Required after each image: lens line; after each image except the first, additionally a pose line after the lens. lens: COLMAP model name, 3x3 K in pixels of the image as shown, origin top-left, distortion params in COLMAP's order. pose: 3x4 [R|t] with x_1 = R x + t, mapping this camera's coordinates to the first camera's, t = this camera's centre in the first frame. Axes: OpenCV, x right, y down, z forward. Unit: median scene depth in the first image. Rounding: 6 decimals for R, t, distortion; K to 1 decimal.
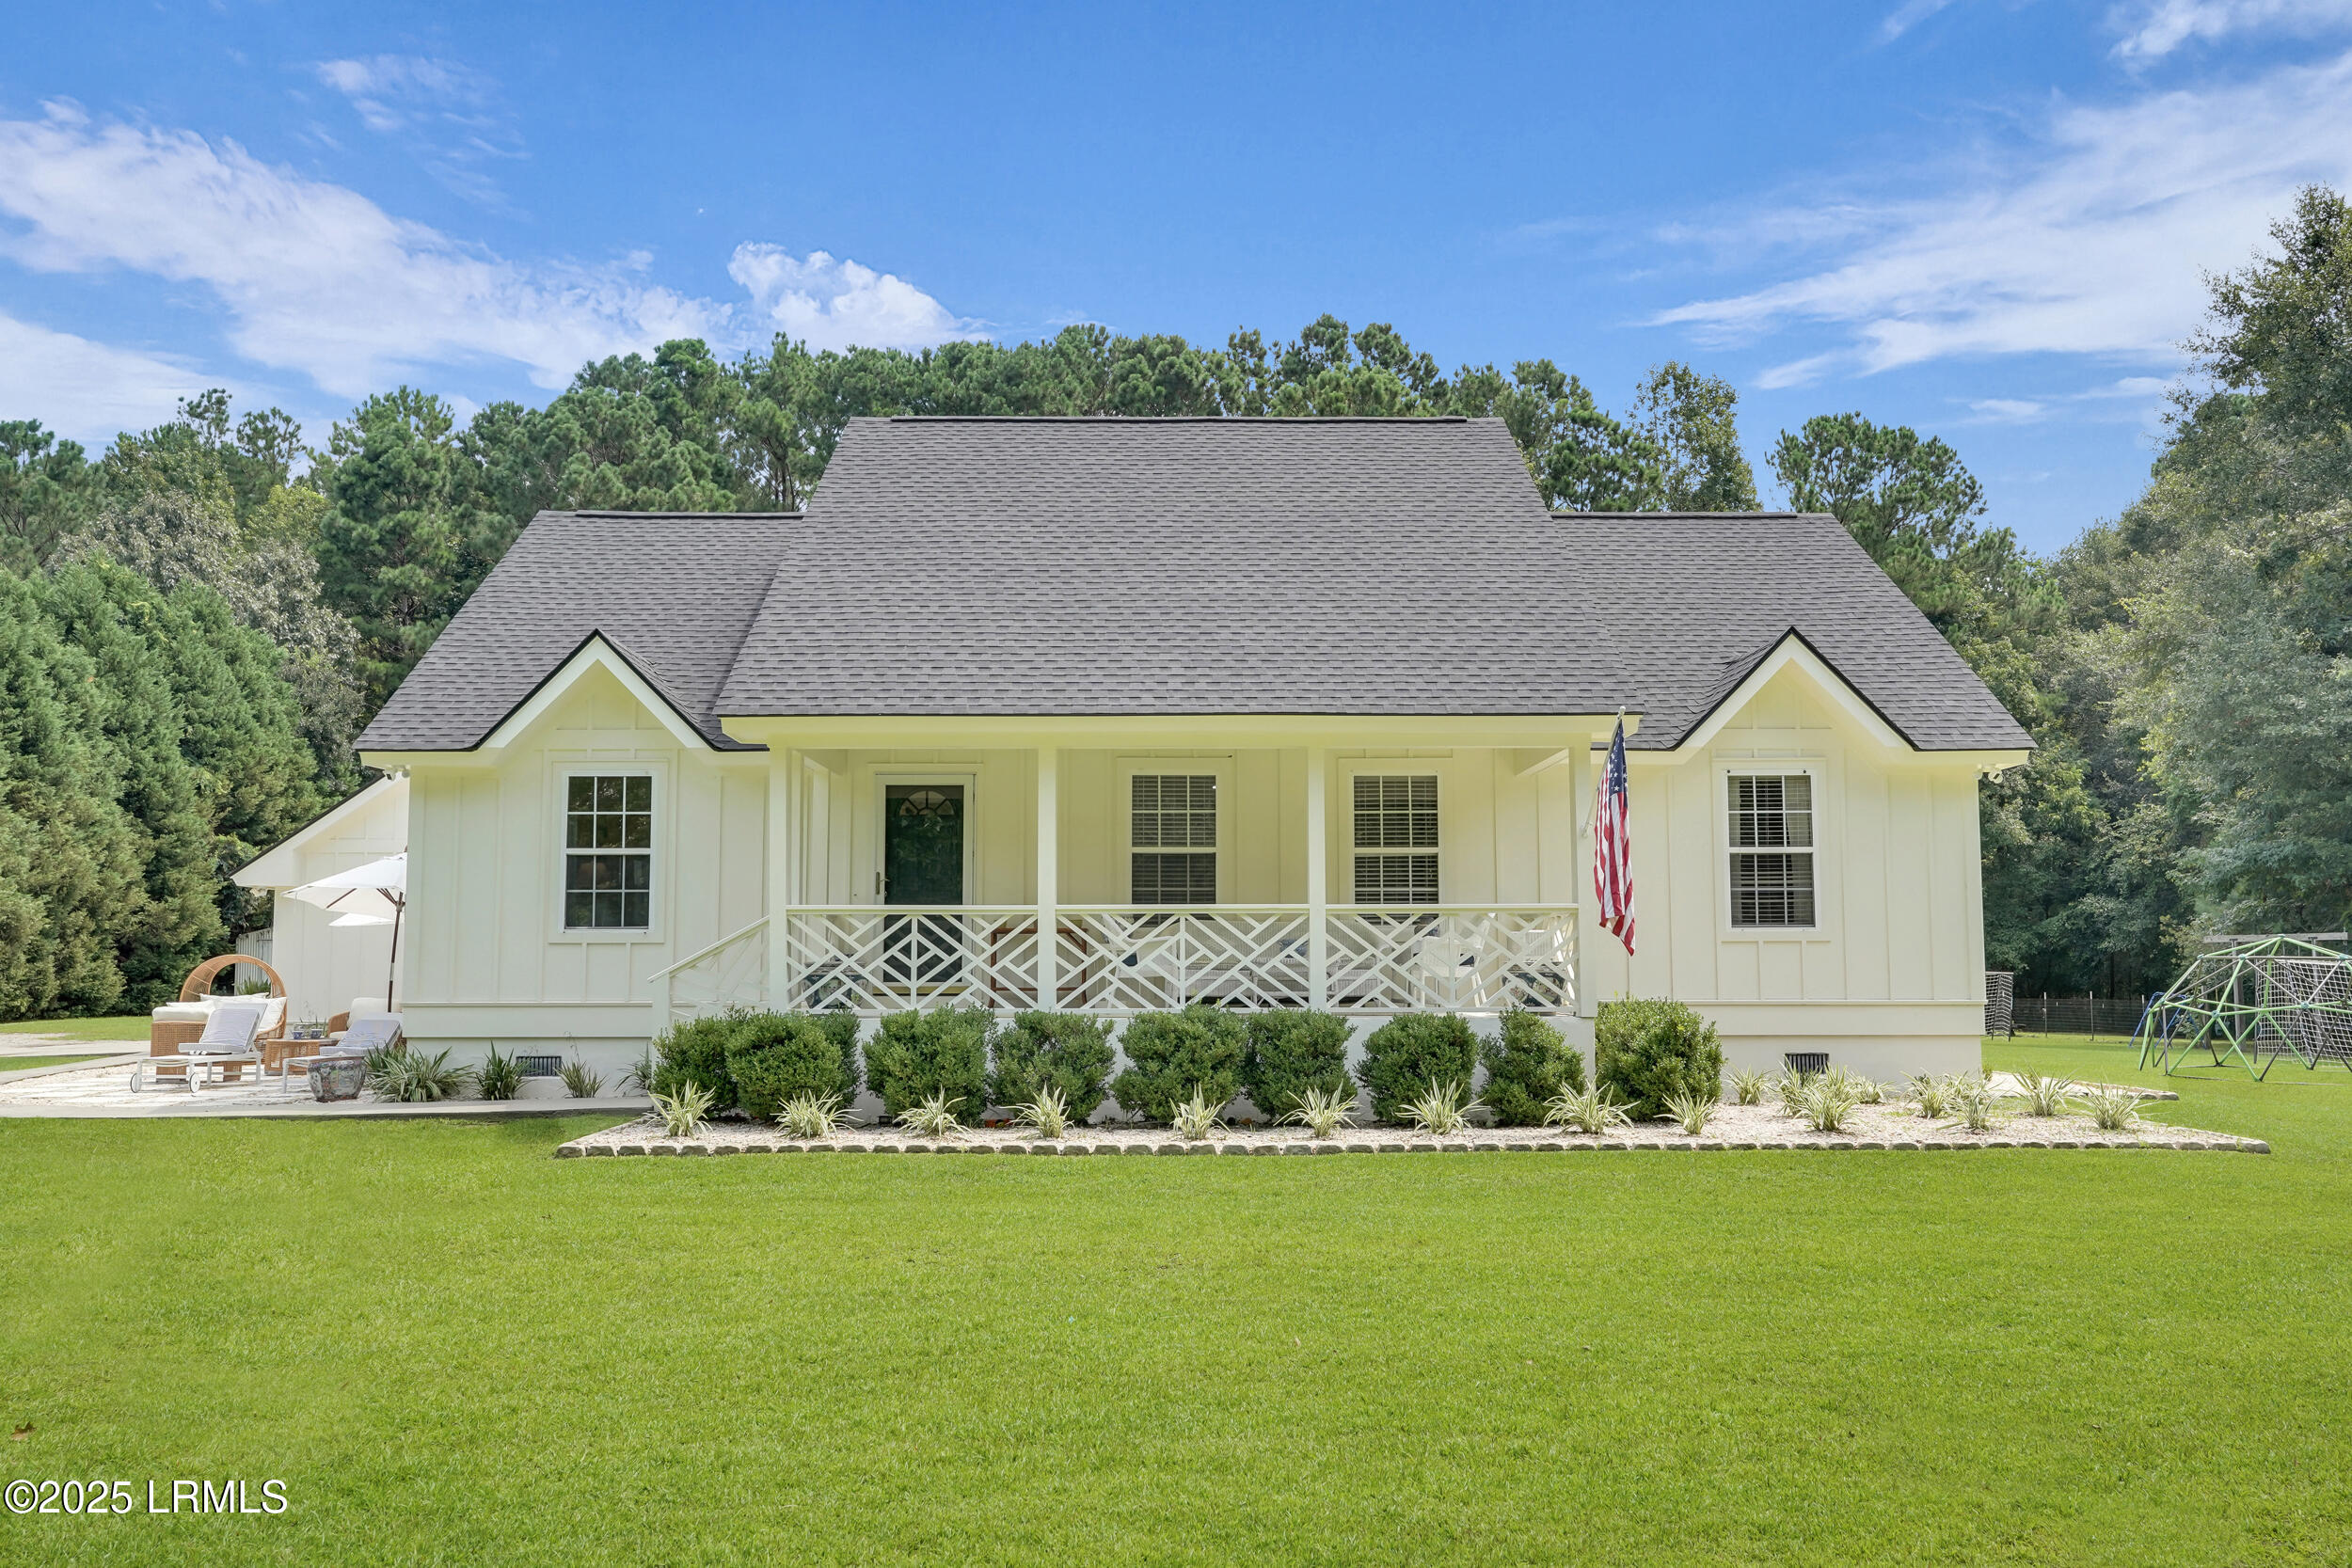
lens RADIAL K [[2021.3, 0, 1177.1], [0, 2021.3, 783.9], [0, 0, 1]] dist [-0.000575, -0.002201]
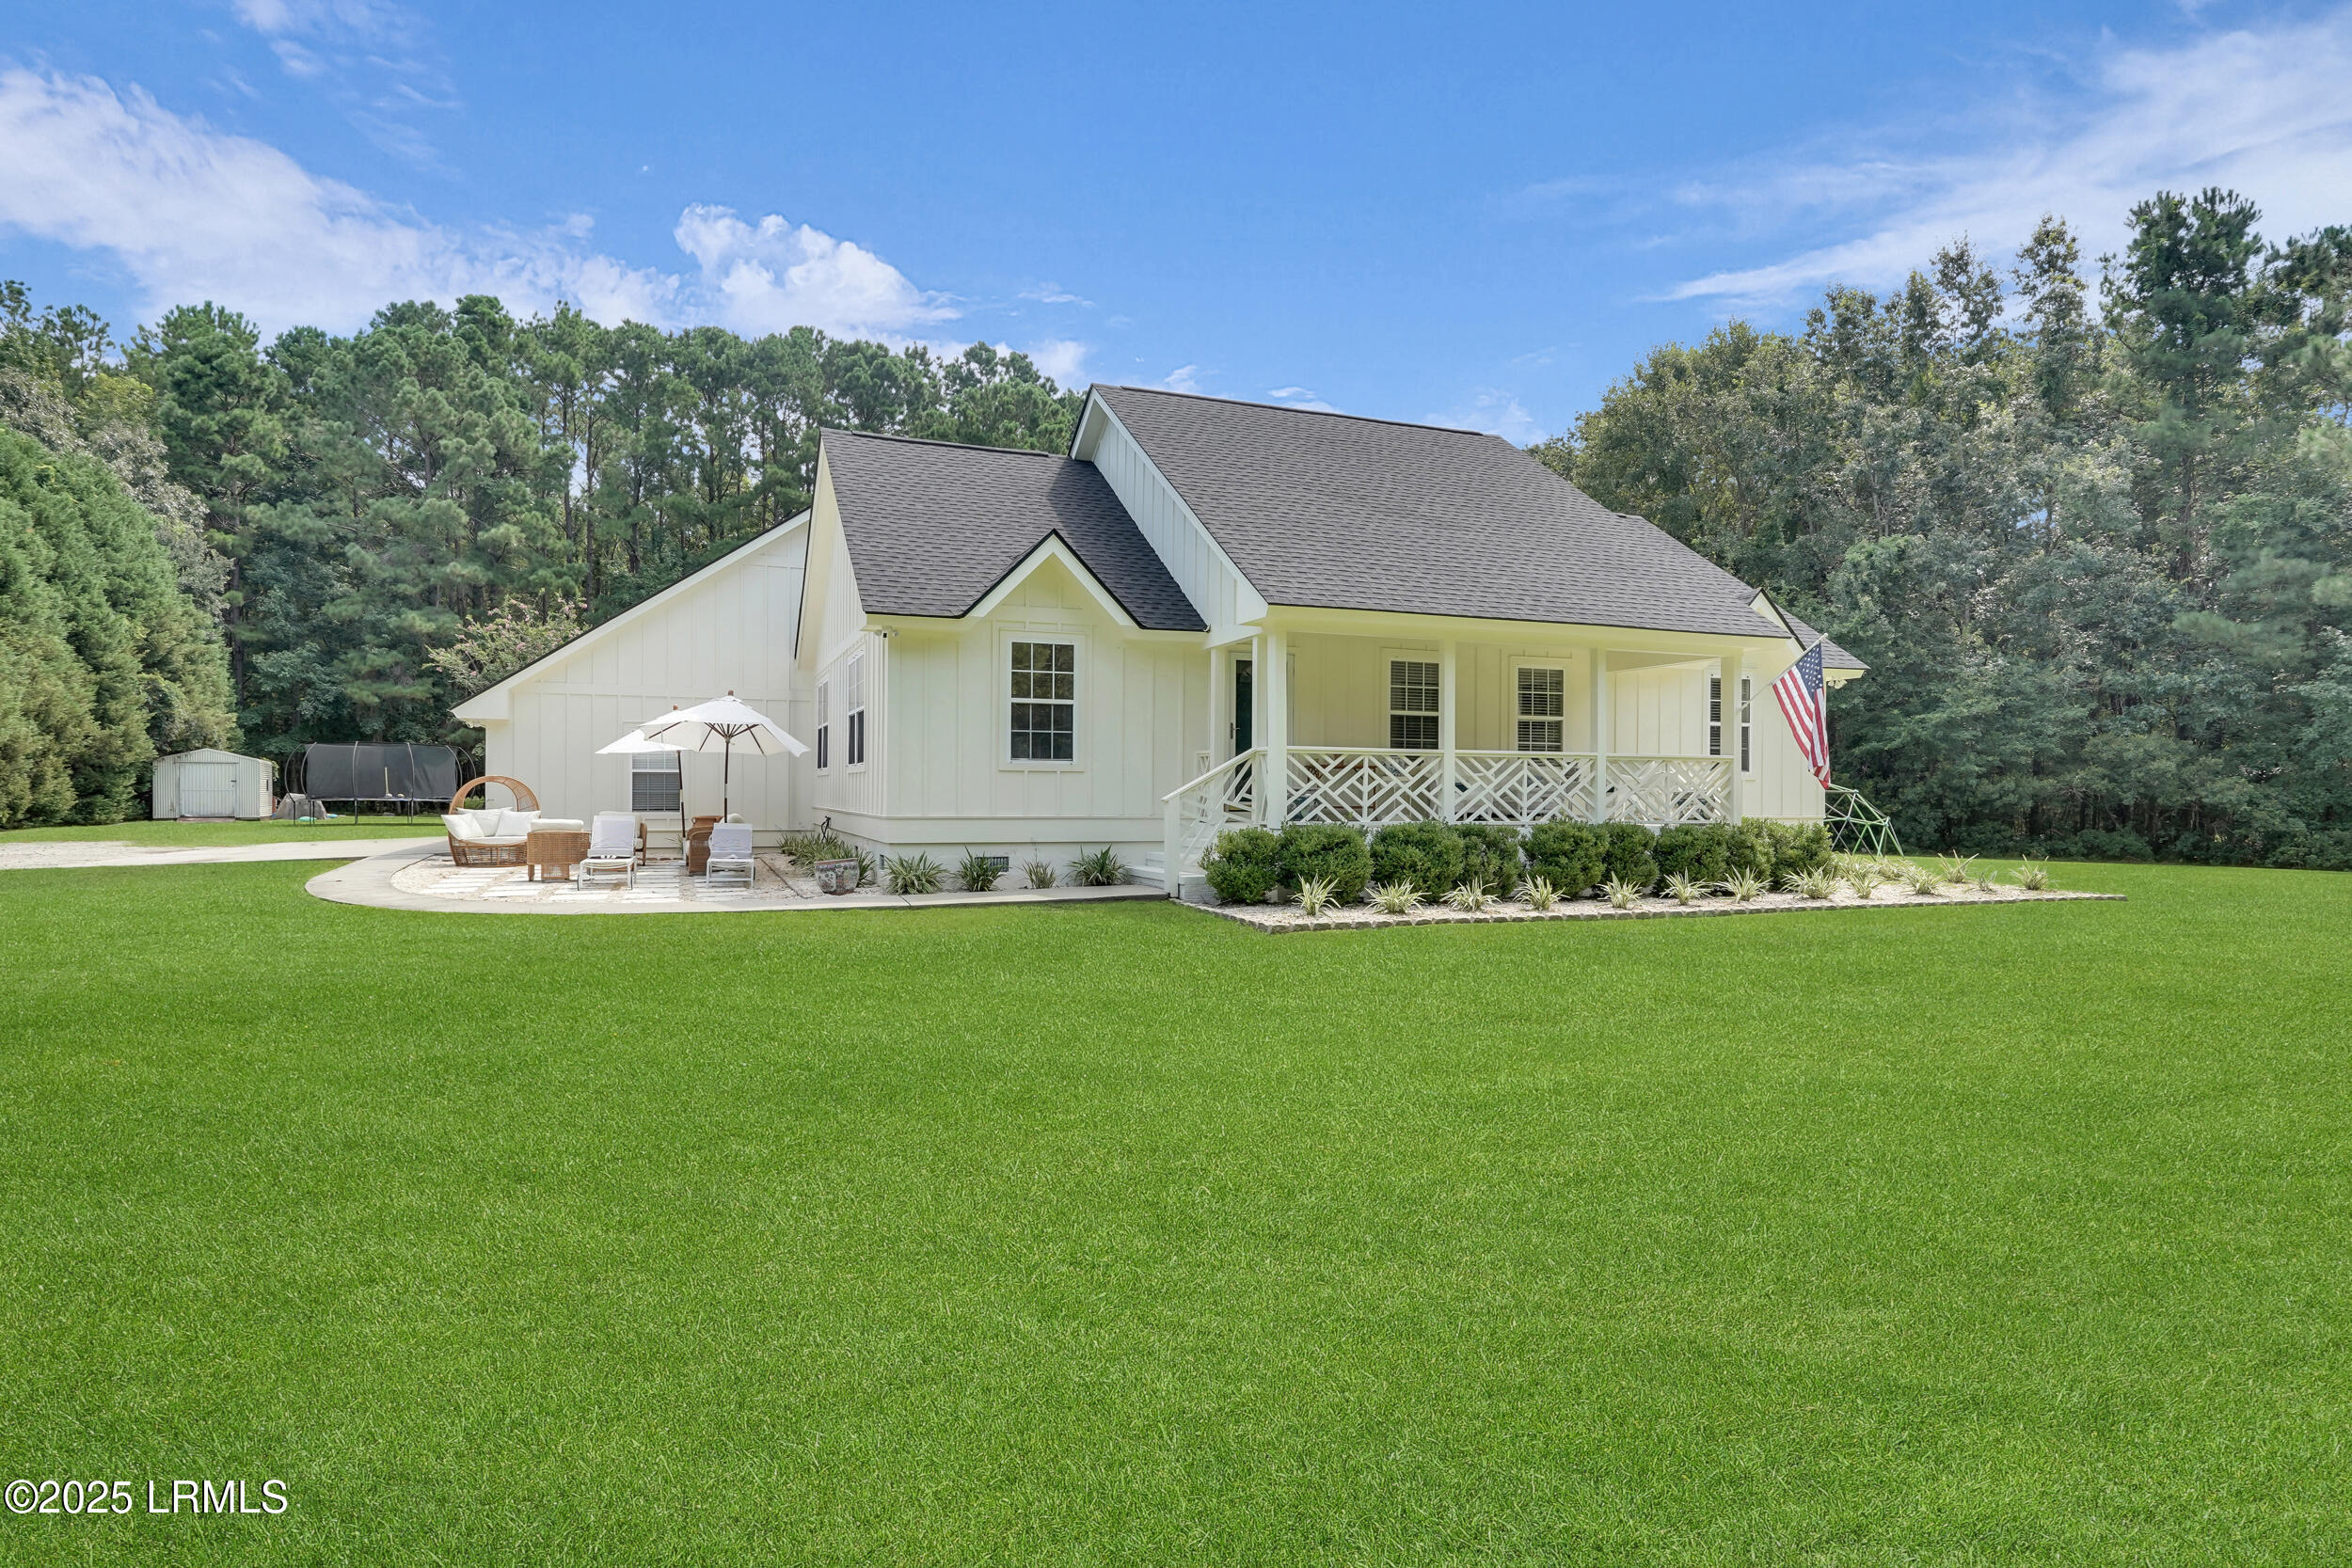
lens RADIAL K [[1320.7, 0, 1172.7], [0, 1320.7, 789.1], [0, 0, 1]] dist [0.005104, -0.000832]
pose [[0.934686, 0.008477, 0.355372, -0.196789], [-0.039794, 0.995927, 0.080908, 0.006841], [-0.353239, -0.089765, 0.931217, 0.066527]]
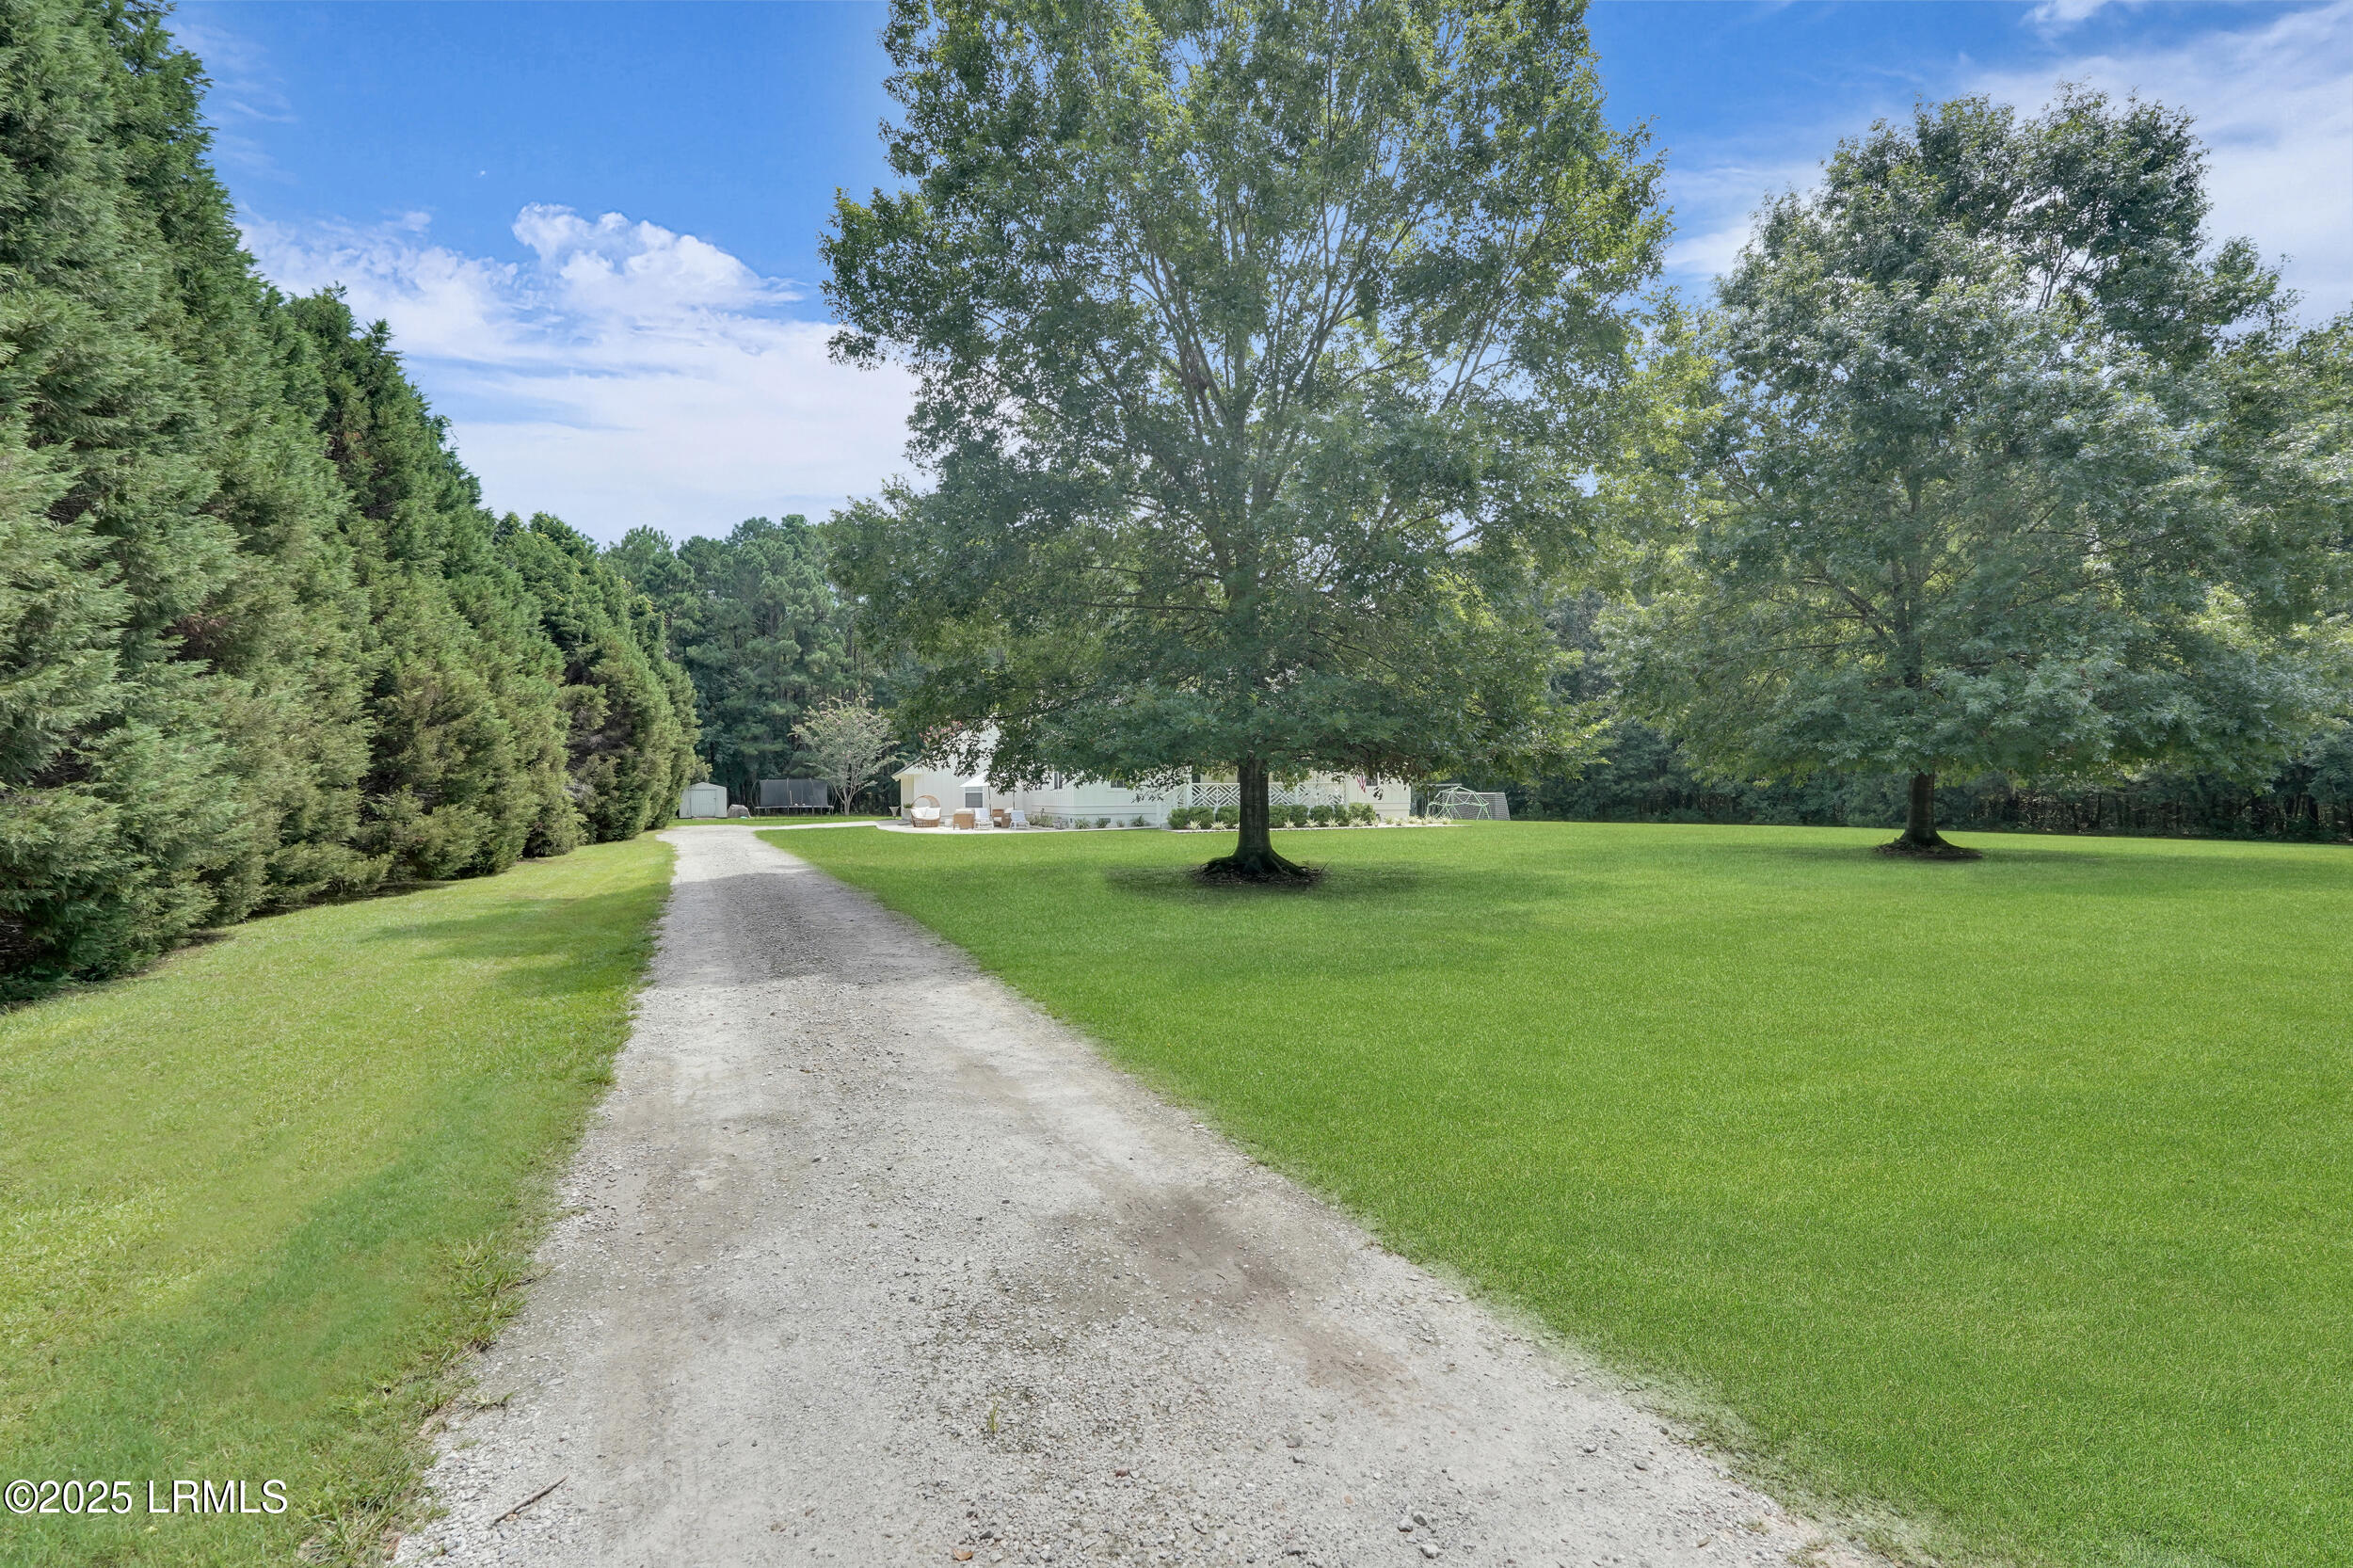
lens RADIAL K [[1159.6, 0, 1176.9], [0, 1159.6, 789.1], [0, 0, 1]] dist [-0.001239, 0.003567]
pose [[0.952616, -0.005917, 0.304118, -0.350733], [-0.019072, 0.996682, 0.079133, -0.046436], [-0.303577, -0.081183, 0.949342, -0.515273]]
